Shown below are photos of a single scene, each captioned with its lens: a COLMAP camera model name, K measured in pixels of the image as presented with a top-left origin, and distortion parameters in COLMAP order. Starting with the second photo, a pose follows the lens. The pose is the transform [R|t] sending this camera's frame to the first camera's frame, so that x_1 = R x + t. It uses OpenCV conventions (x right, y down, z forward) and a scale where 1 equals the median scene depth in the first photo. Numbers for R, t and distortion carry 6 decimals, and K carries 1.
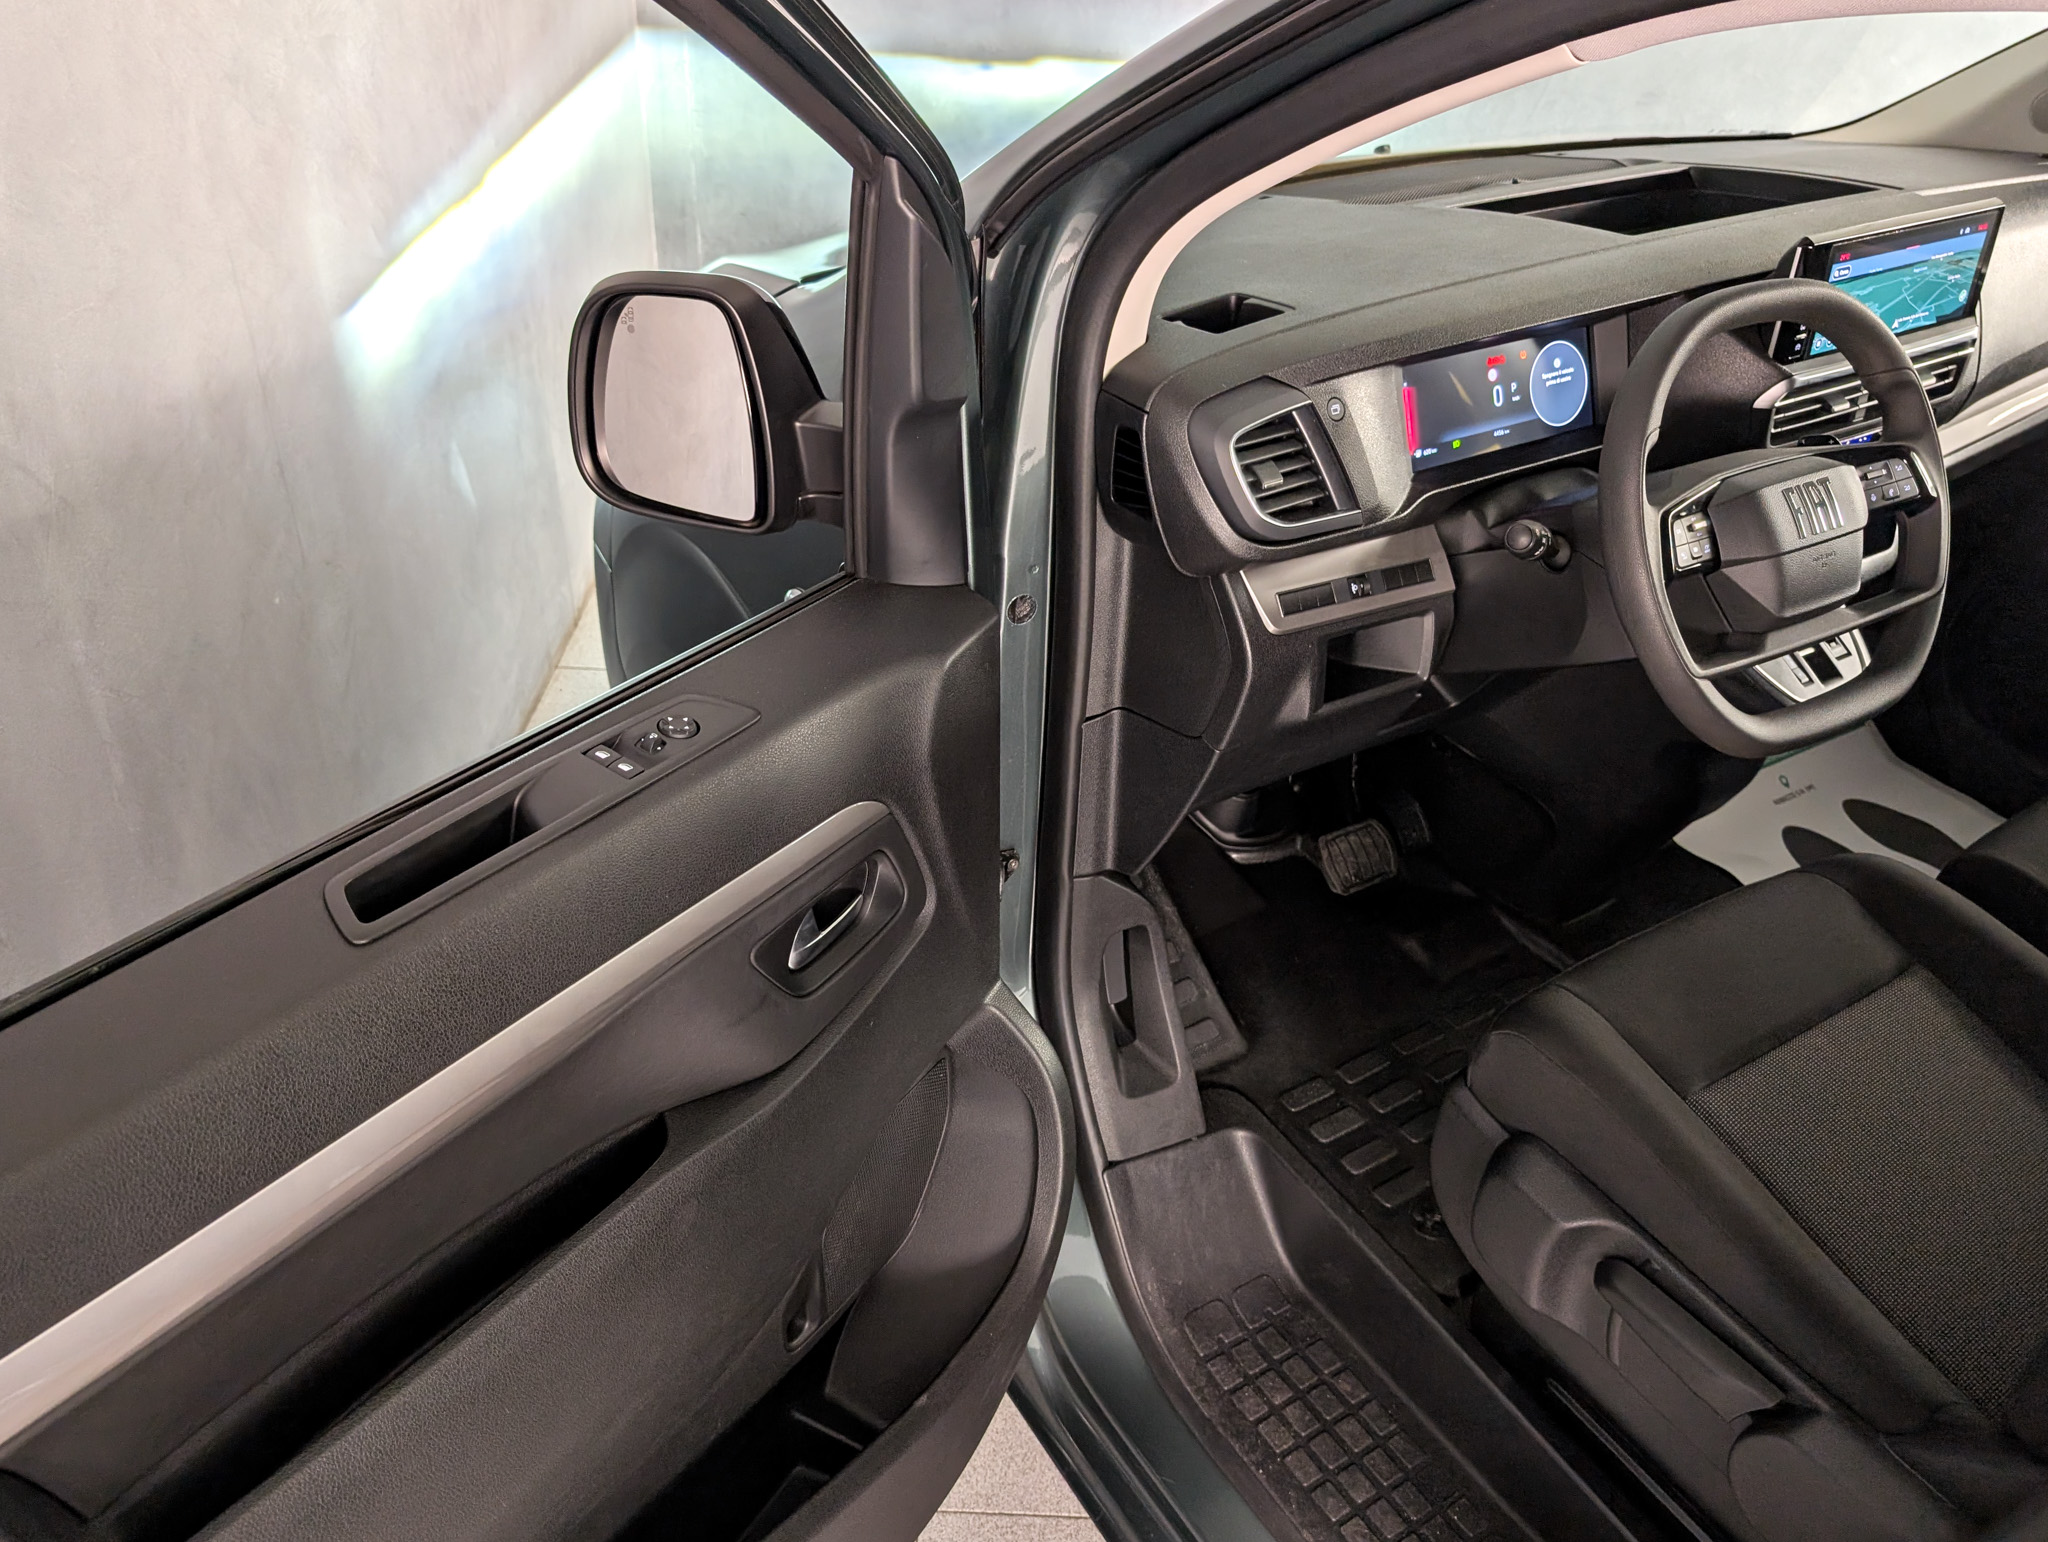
lens RADIAL K [[1566.8, 0, 1036.2], [0, 1566.8, 760.8], [0, 0, 1]] dist [0.036114, -0.008080]
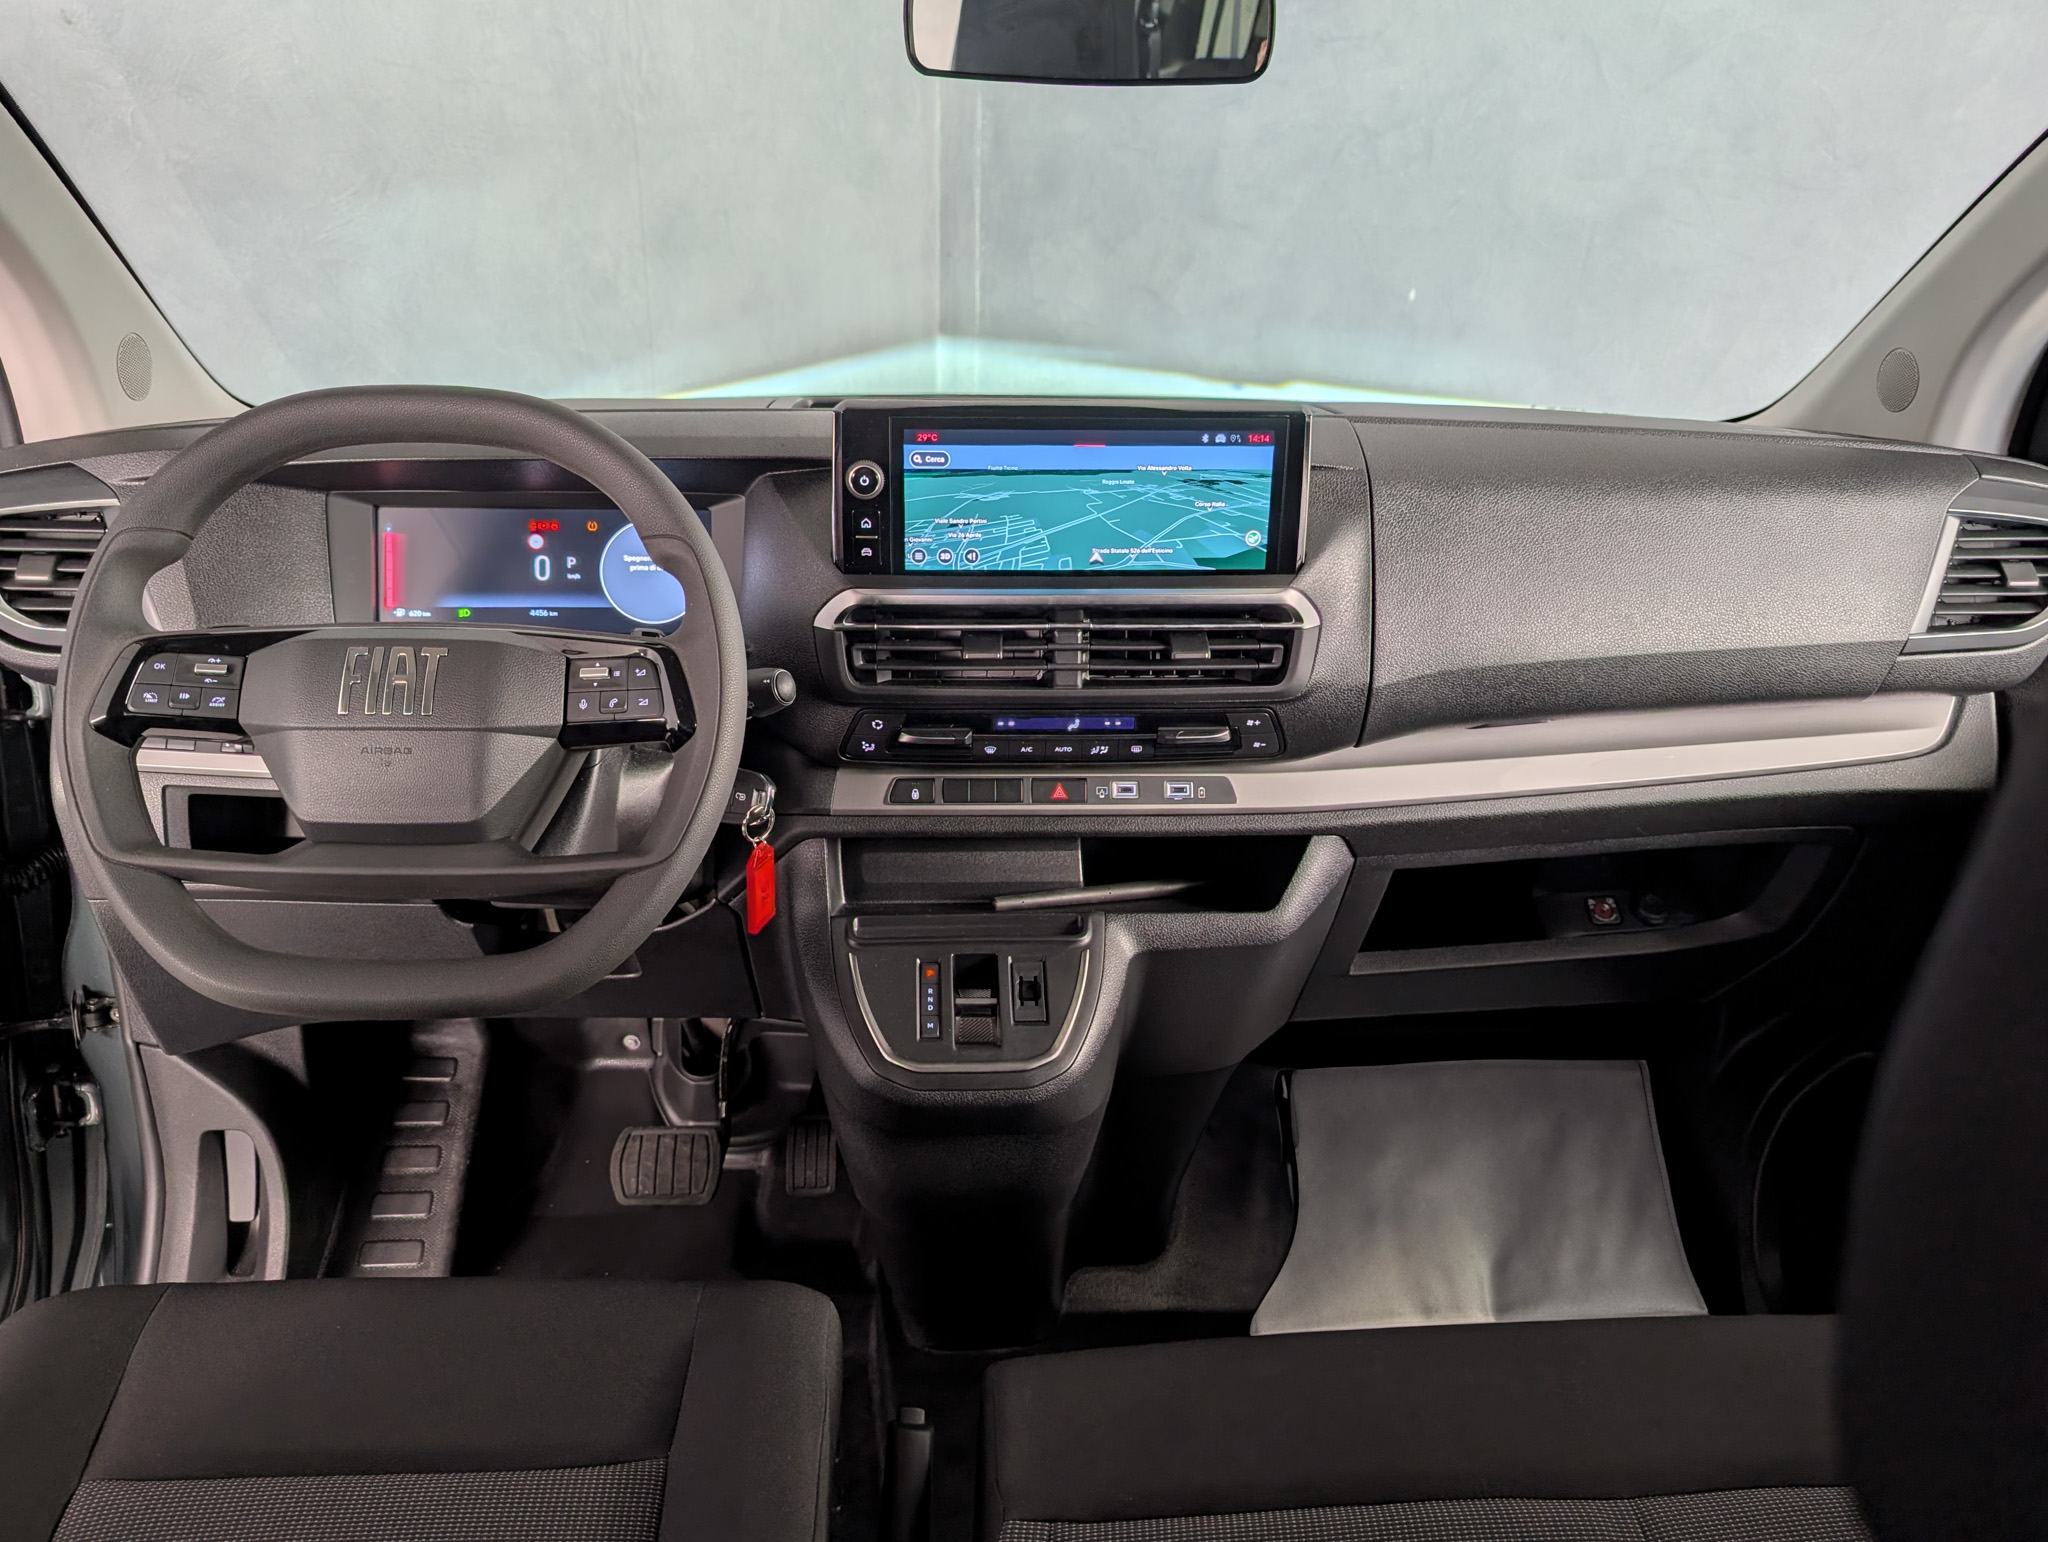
lens RADIAL K [[1515.4, 0, 1019.3], [0, 1515.4, 776.5], [0, 0, 1]] dist [-0.002607, 0.000780]
pose [[0.865462, 0.165638, -0.472800, 0.940828], [-0.262880, 0.953542, -0.147145, -0.083619], [0.426462, 0.251638, 0.868797, 0.479127]]
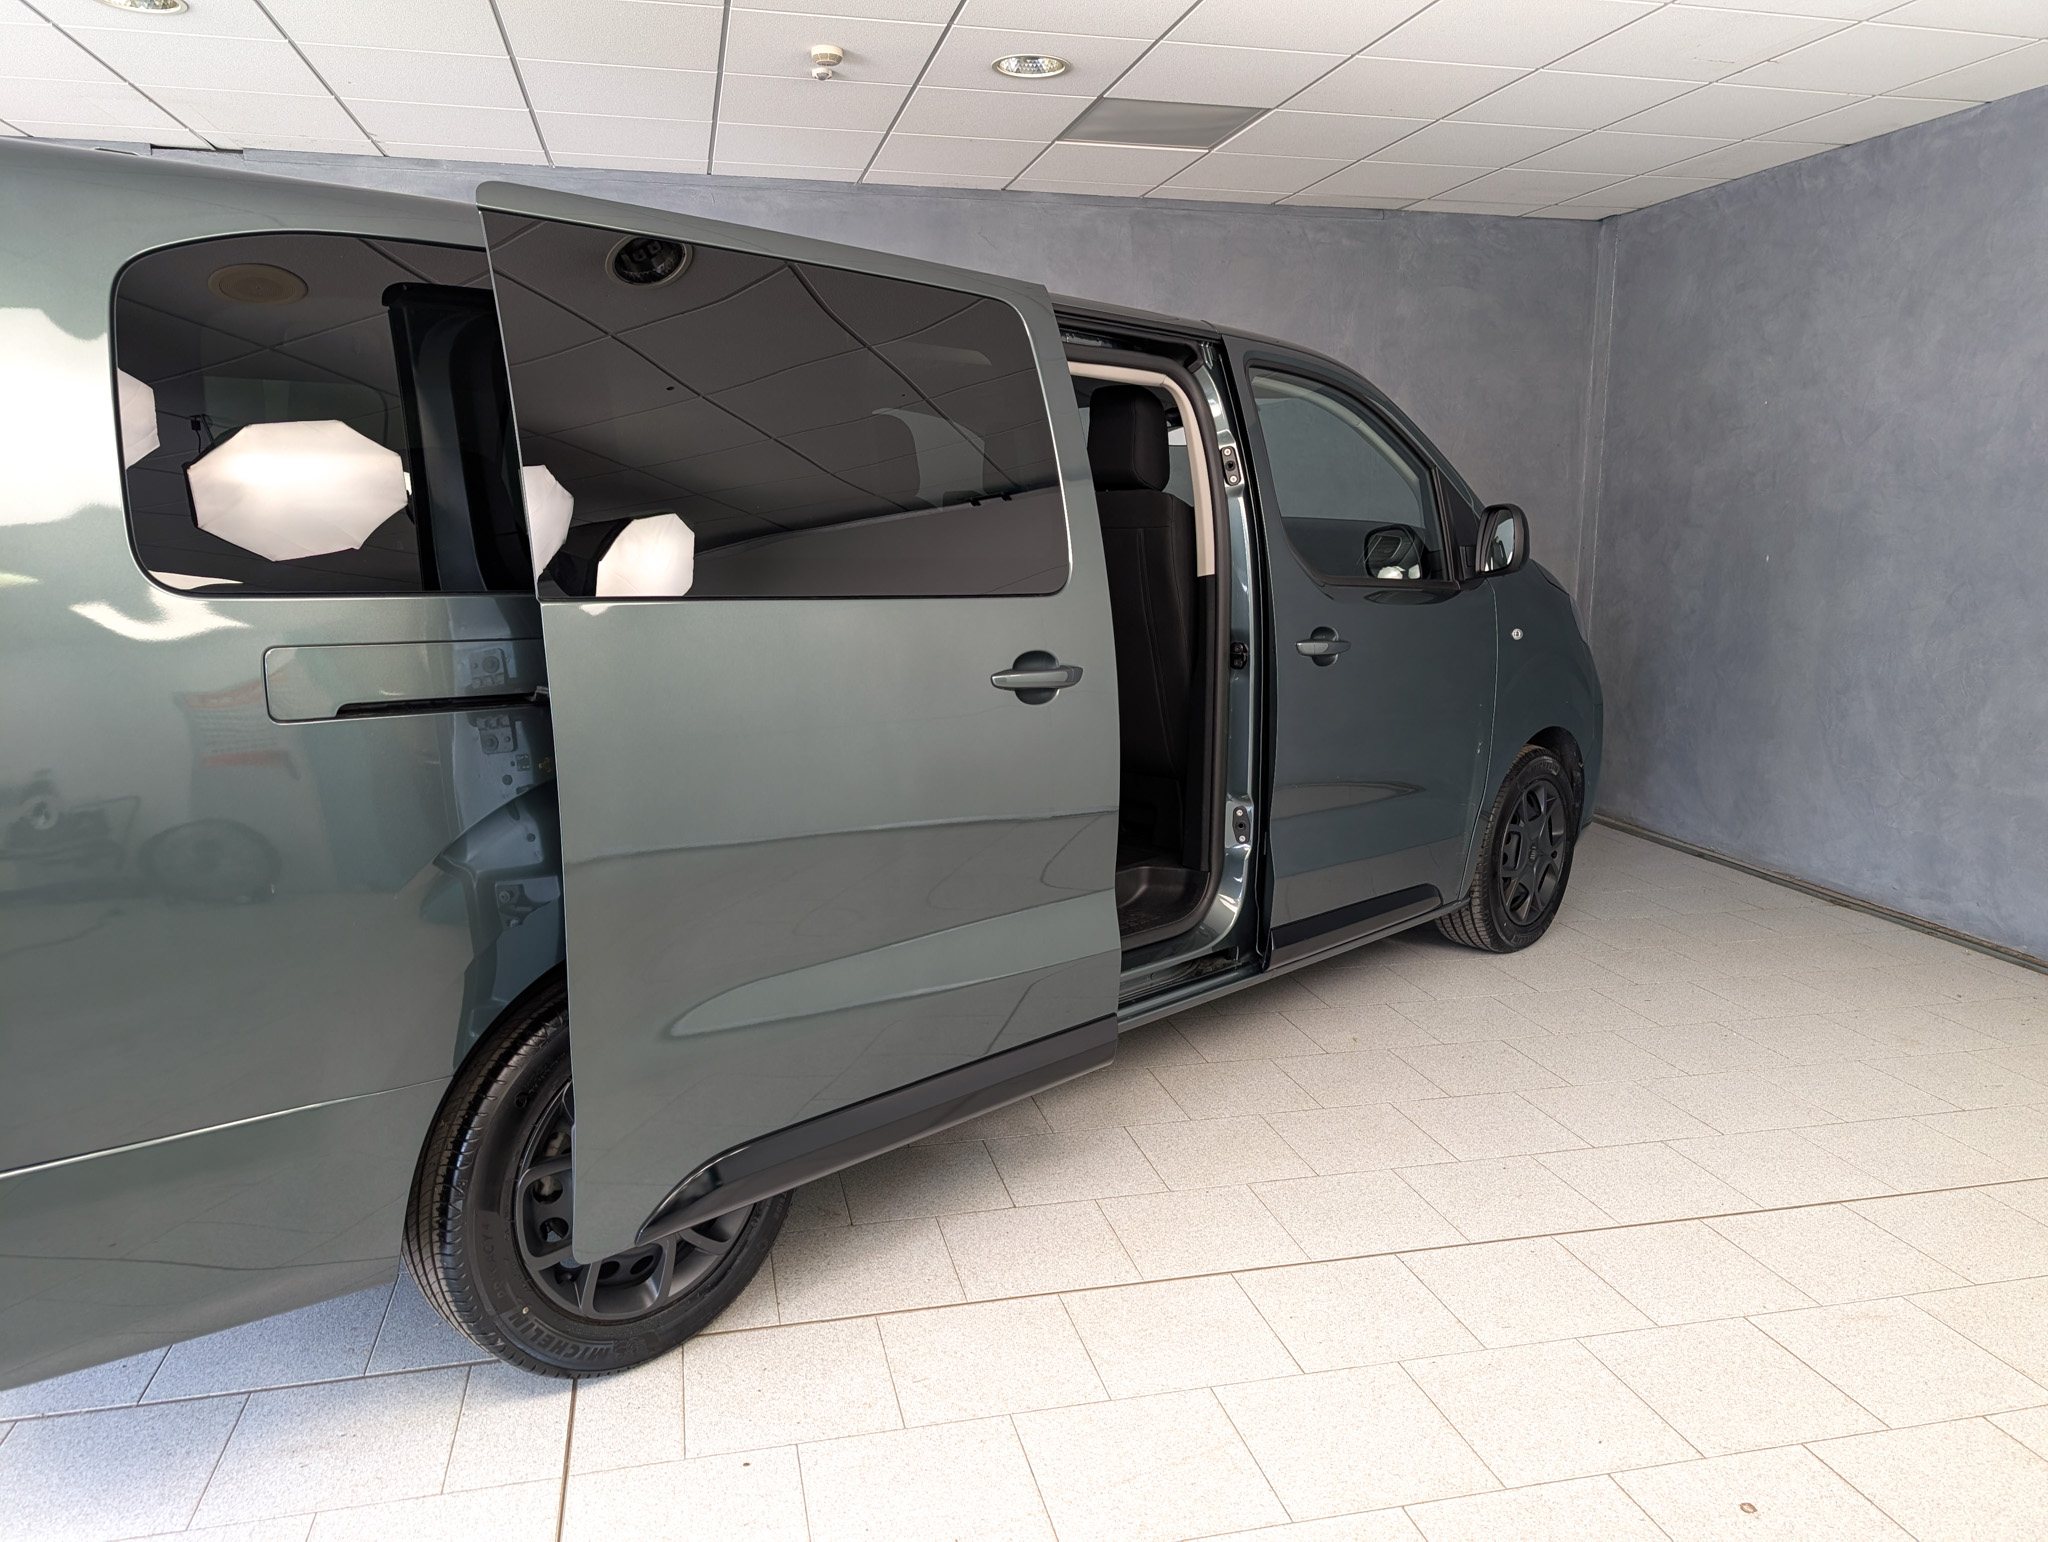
lens RADIAL K [[1478.4, 0, 1020.9], [0, 1478.4, 793.6], [0, 0, 1]] dist [0.009911, 0.000249]
pose [[0.226785, 0.128330, -0.965453, 3.976935], [-0.544319, 0.838718, -0.016377, 0.461702], [0.807642, 0.529229, 0.260062, 0.192350]]
